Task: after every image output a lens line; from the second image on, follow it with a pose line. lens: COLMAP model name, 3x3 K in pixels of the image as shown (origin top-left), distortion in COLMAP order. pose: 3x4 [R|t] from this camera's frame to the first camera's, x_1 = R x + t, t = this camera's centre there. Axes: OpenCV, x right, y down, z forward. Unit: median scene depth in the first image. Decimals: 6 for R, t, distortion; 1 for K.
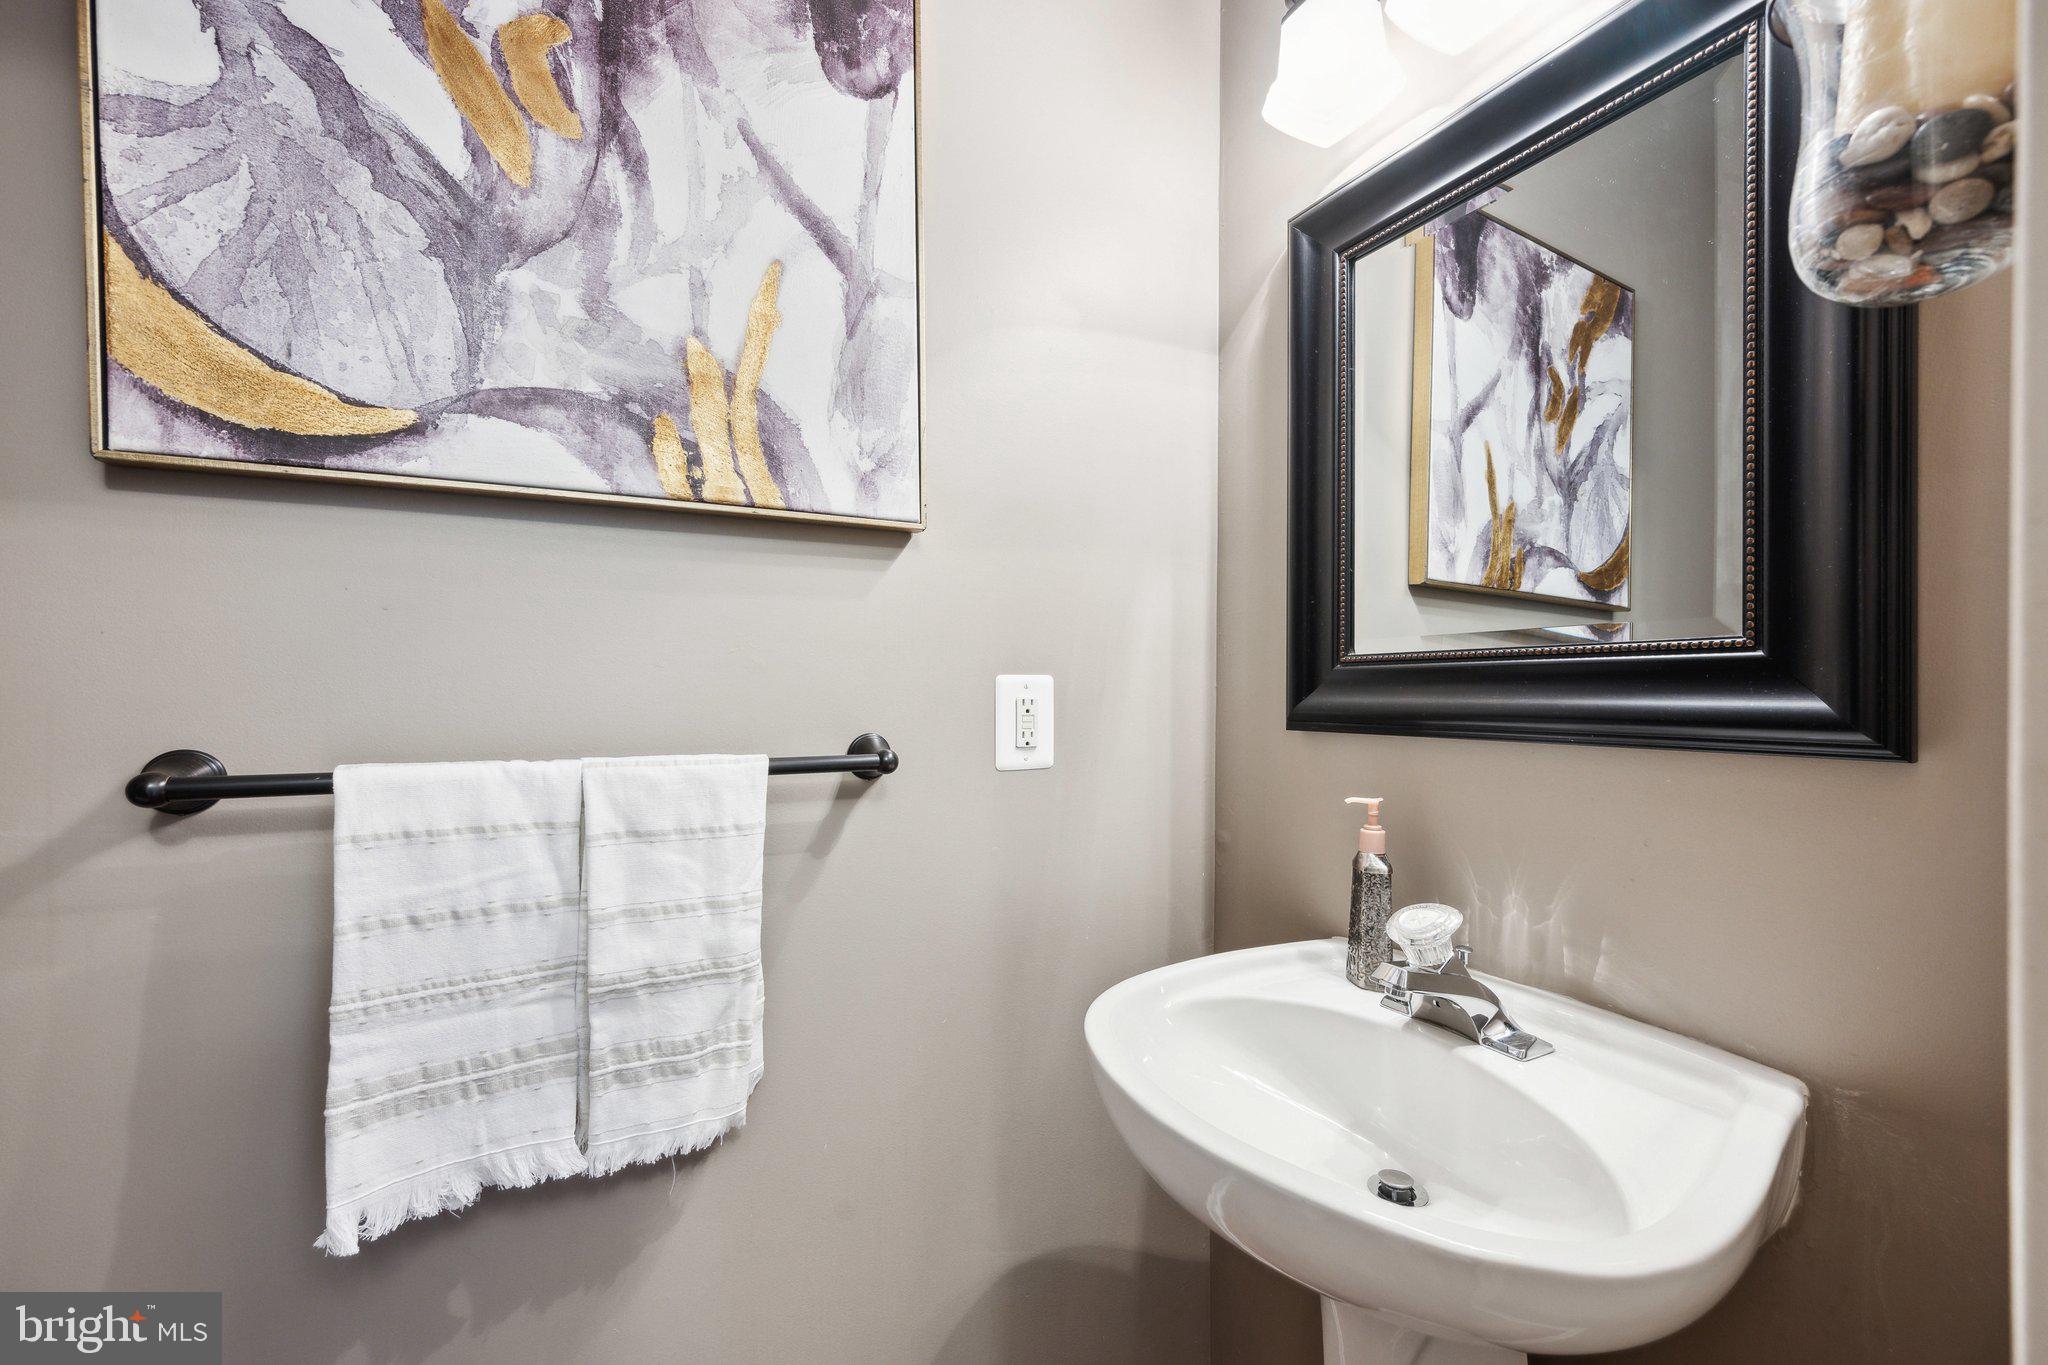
lens RADIAL K [[810.1, 0, 1023.0], [0, 810.1, 694.6], [0, 0, 1]] dist [0.001330, -0.000056]
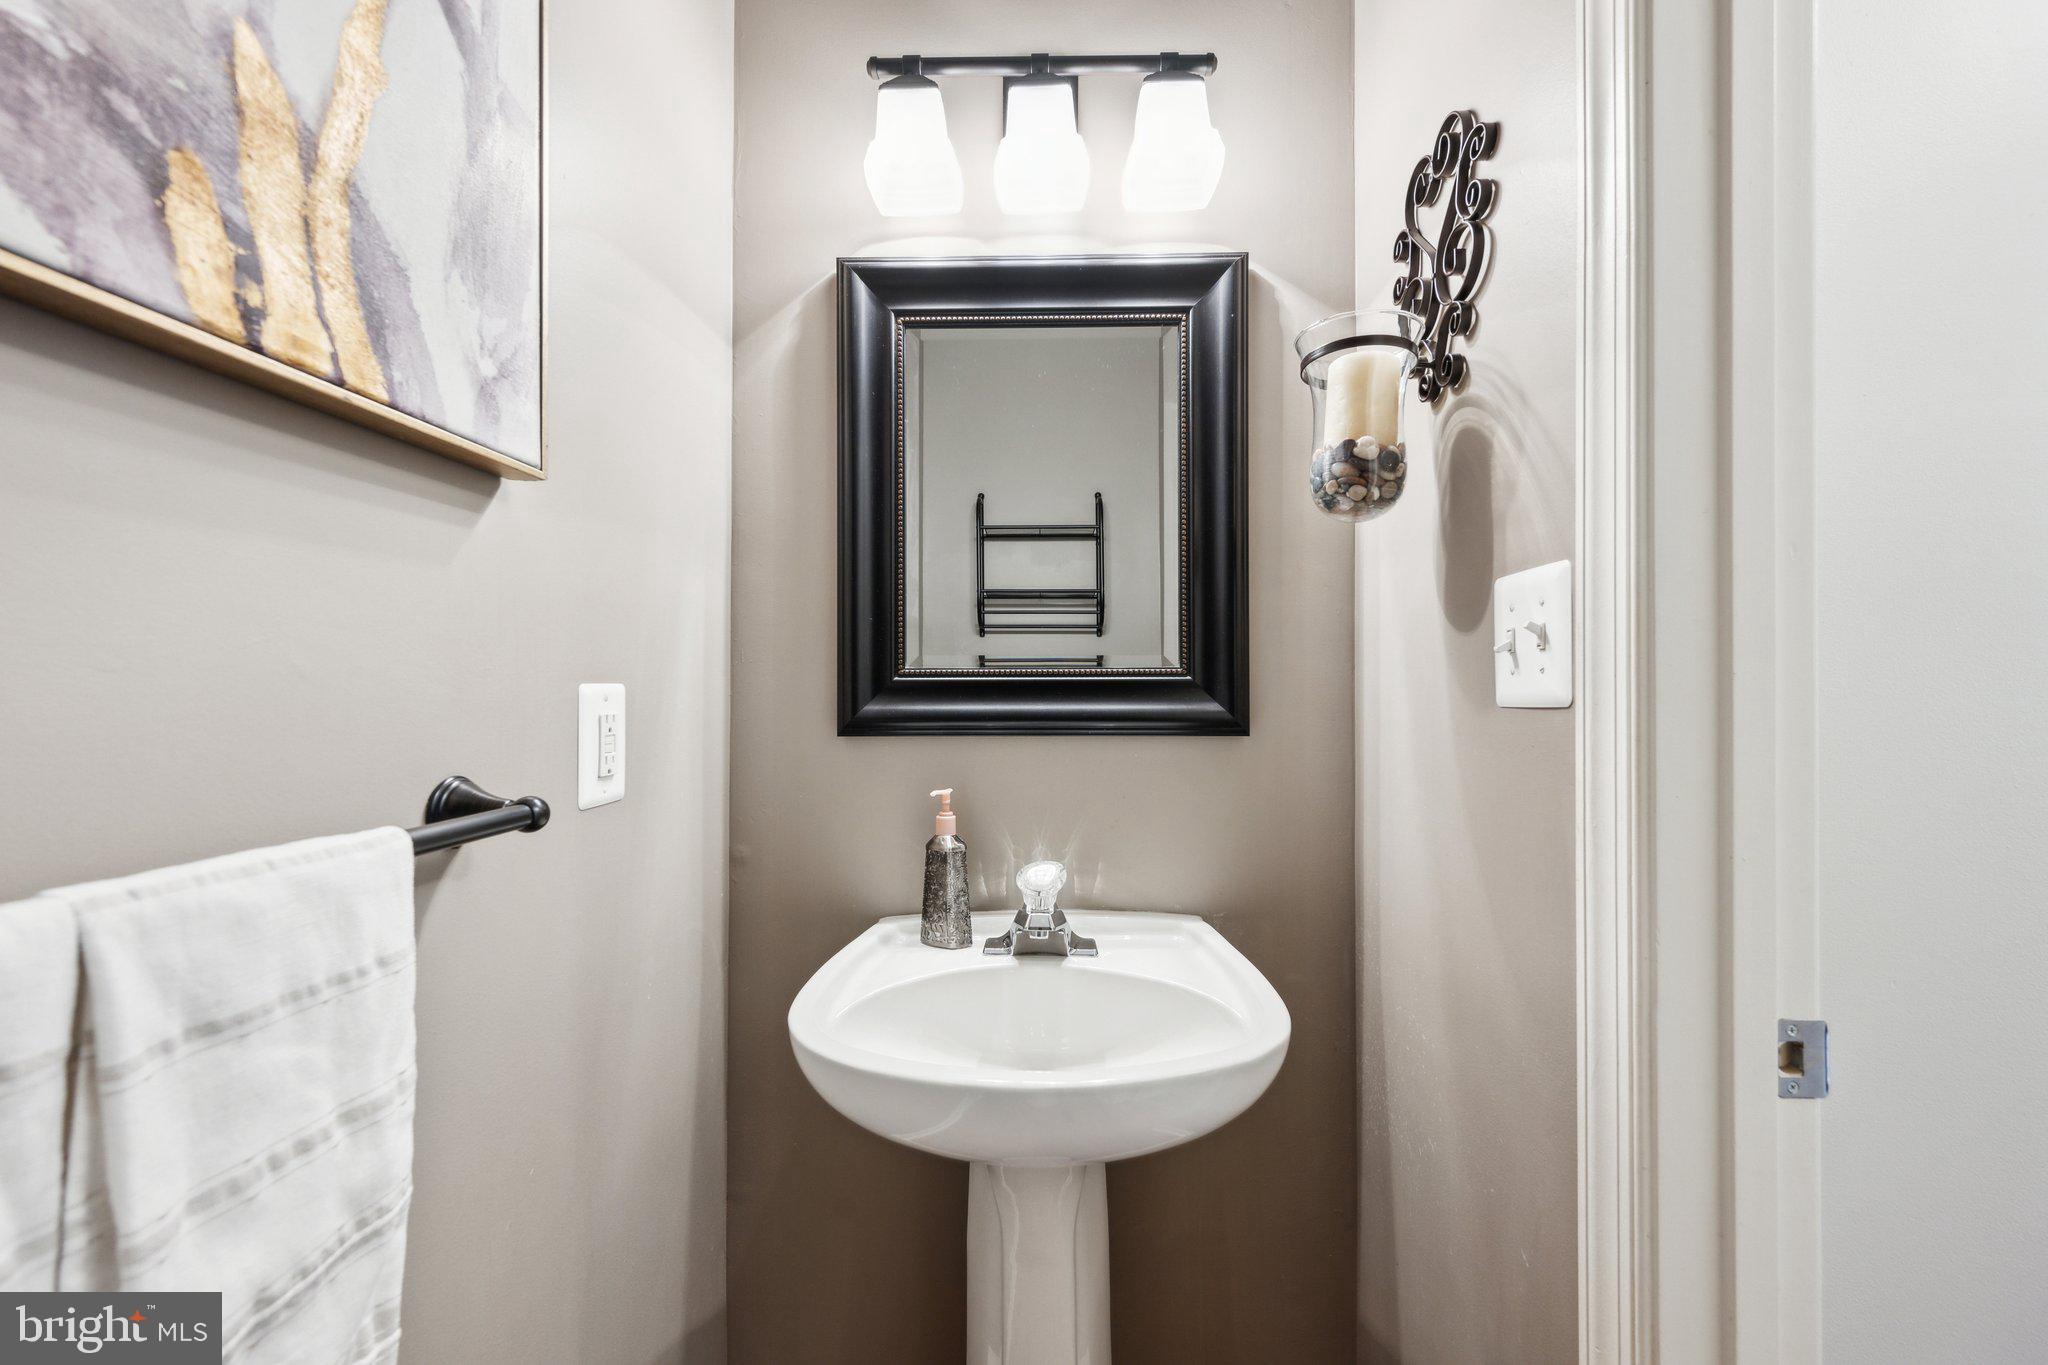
lens RADIAL K [[810.1, 0, 1019.7], [0, 810.1, 683.9], [0, 0, 1]] dist [0.001330, -0.000056]
pose [[0.509157, 0.002953, 0.860669, -0.593267], [0.004576, 0.999971, -0.006139, -0.022180], [-0.860662, 0.007064, 0.509128, 0.323509]]
